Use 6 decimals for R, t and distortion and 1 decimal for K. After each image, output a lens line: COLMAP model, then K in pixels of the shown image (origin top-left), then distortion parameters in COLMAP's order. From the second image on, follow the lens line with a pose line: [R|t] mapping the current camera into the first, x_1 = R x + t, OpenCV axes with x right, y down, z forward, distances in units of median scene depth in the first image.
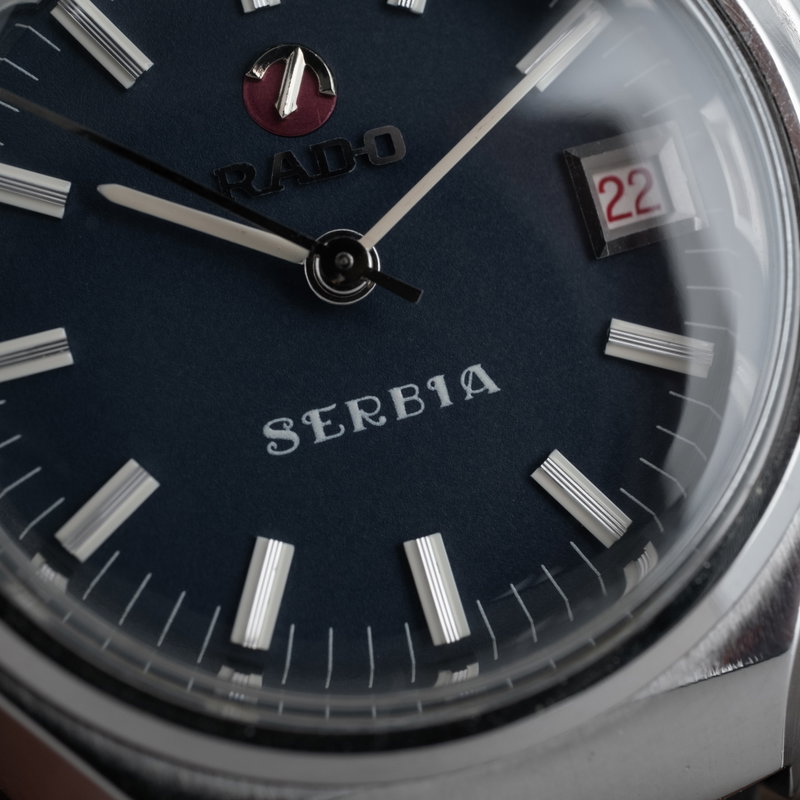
lens RADIAL K [[1384.7, 0, 397.5], [0, 1384.7, 408.4], [0, 0, 1]] dist [0.041721, 0.000000]
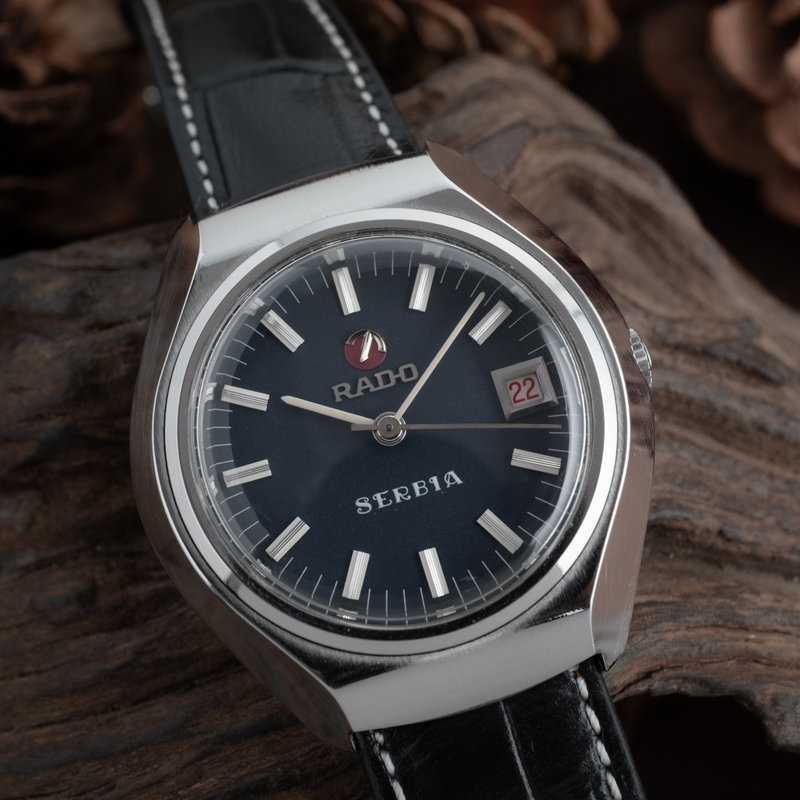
lens RADIAL K [[1384.7, 0, 405.1], [0, 1384.7, 396.3], [0, 0, 1]] dist [0.041721, 0.000000]
pose [[0.997461, -0.024961, -0.066704, 0.134890], [0.019706, 0.996735, -0.078304, 0.020713], [0.068441, 0.076790, 0.994696, -1.216873]]
